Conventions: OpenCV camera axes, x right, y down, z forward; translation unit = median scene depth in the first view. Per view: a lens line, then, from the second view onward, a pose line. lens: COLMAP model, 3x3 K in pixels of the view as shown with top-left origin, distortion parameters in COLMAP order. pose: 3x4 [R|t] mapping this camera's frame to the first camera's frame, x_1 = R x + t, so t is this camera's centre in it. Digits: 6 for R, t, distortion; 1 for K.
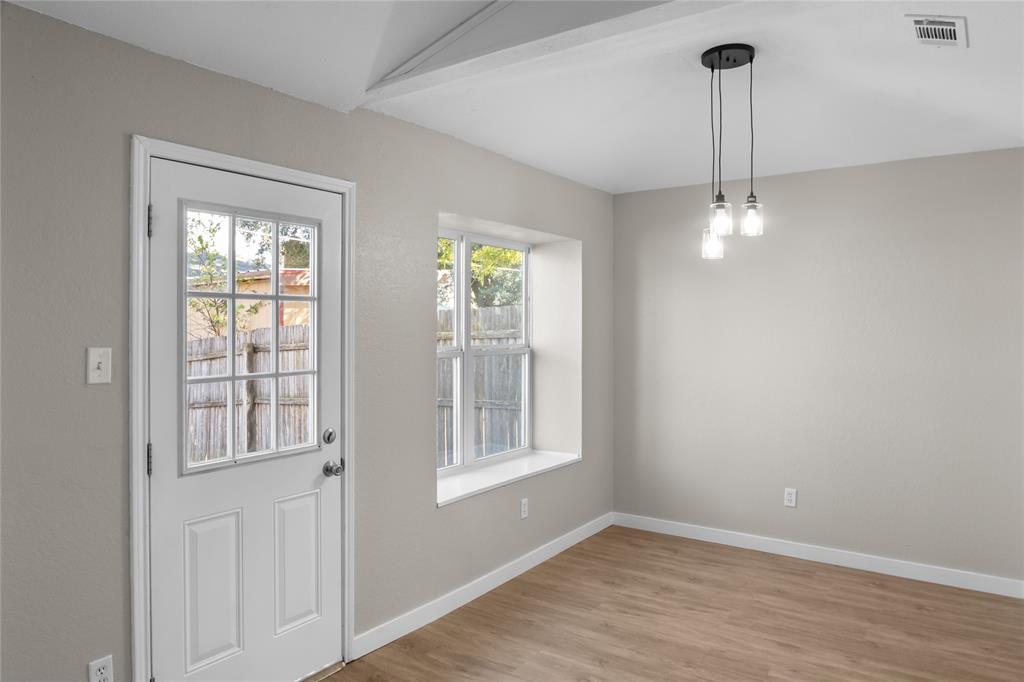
lens RADIAL K [[659.4, 0, 518.0], [0, 659.4, 335.7], [0, 0, 1]] dist [-0.012053, -0.001428]
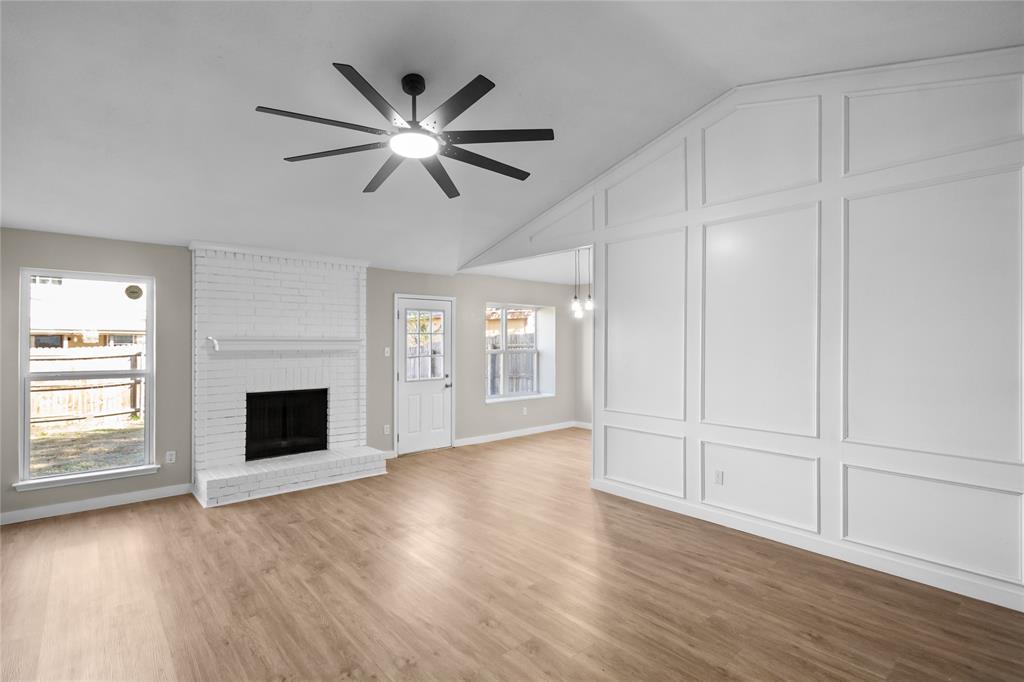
lens RADIAL K [[483.3, 0, 513.6], [0, 483.3, 340.7], [0, 0, 1]] dist [0.001854, -0.000370]
pose [[0.971173, -0.003390, -0.238350, 0.549062], [-0.000516, 0.999867, -0.016326, 0.016876], [0.238374, 0.015978, 0.971042, -1.134593]]
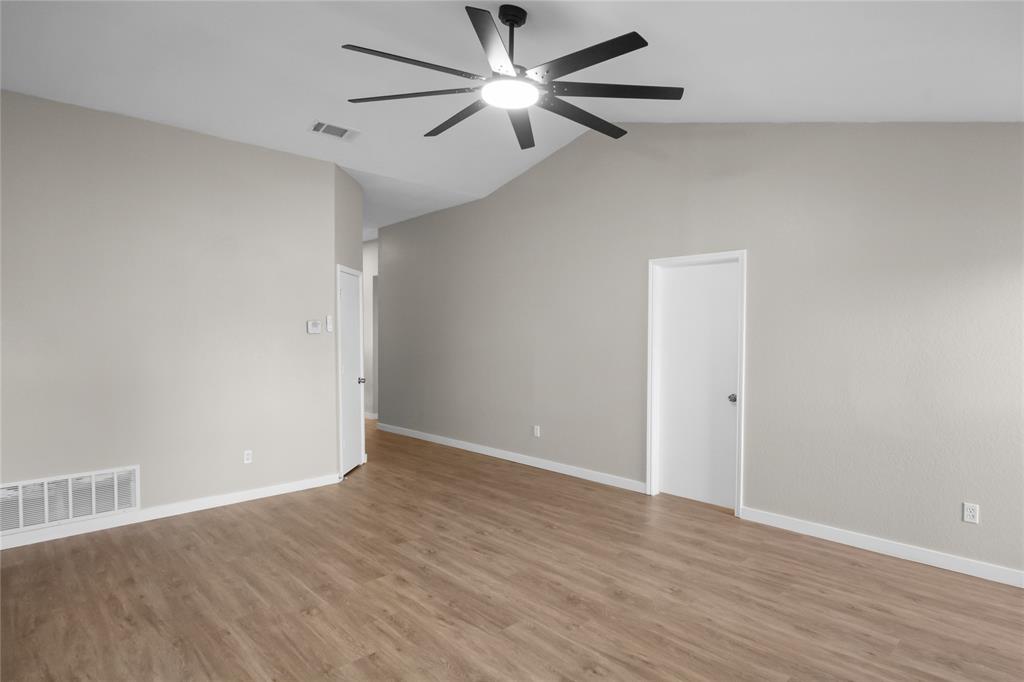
lens RADIAL K [[548.5, 0, 517.5], [0, 548.5, 344.3], [0, 0, 1]] dist [-0.005050, -0.000029]
pose [[-0.980956, -0.008915, 0.194023, -0.093382], [-0.002063, 0.999368, 0.035487, -0.006603], [-0.194217, 0.034411, -0.980355, 0.736911]]
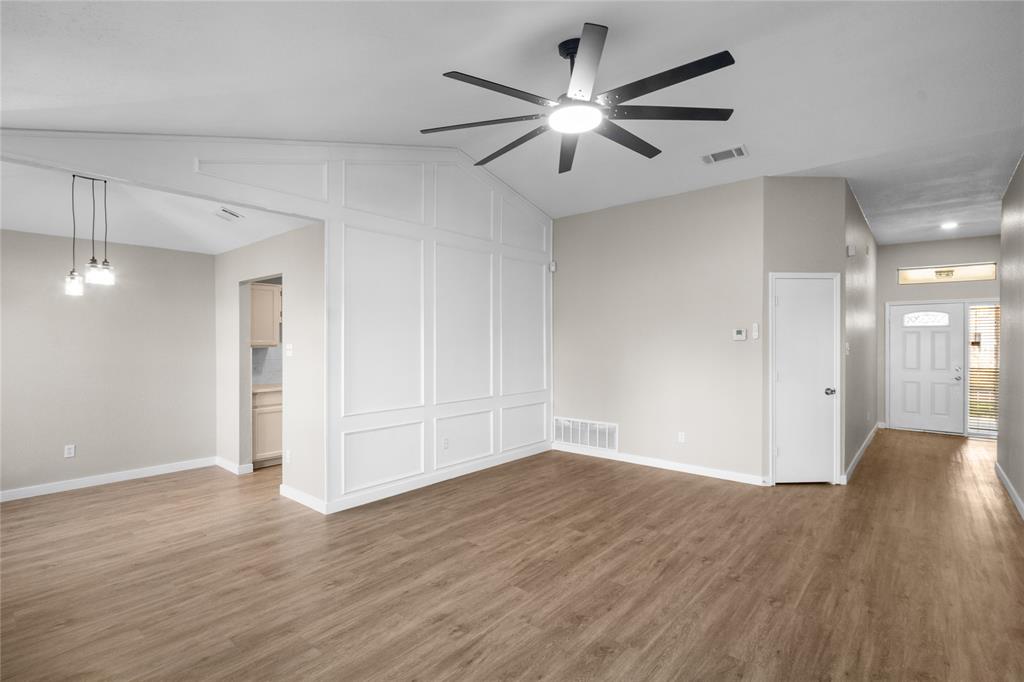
lens RADIAL K [[483.3, 0, 523.2], [0, 483.3, 340.0], [0, 0, 1]] dist [0.001854, -0.000370]
pose [[0.089942, -0.000872, 0.995947, -0.815447], [0.015569, 0.999879, -0.000530, 0.009263], [-0.995825, 0.015553, 0.089945, -0.195098]]
